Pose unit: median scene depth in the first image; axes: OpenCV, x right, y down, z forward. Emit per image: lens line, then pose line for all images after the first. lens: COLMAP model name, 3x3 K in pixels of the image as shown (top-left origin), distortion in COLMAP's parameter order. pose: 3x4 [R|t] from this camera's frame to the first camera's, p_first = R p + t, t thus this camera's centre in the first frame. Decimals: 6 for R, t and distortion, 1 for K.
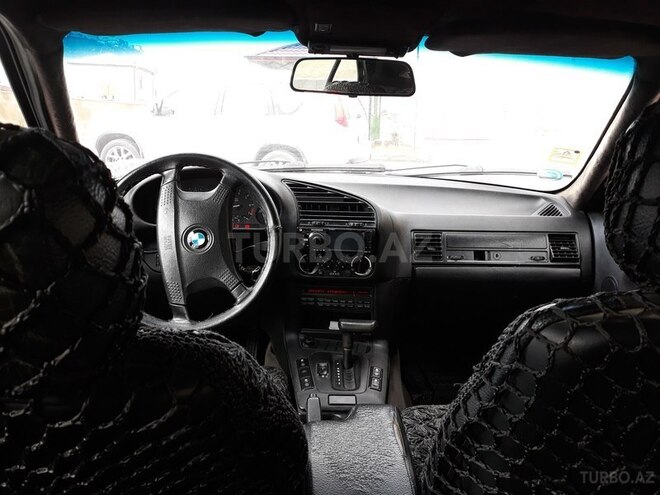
lens RADIAL K [[541.7, 0, 330.0], [0, 541.7, 247.5], [0, 0, 1]] dist [-0.003719, -0.002092]
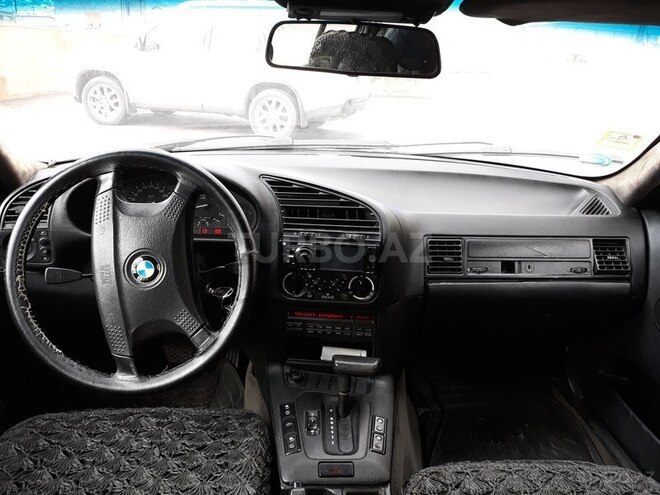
lens RADIAL K [[541.7, 0, 330.0], [0, 541.7, 247.5], [0, 0, 1]] dist [-0.003719, -0.002092]
pose [[0.999975, 0.003716, 0.006045, 0.006778], [-0.004400, 0.993072, 0.117426, -0.116764], [-0.005567, -0.117449, 0.993063, 0.220234]]
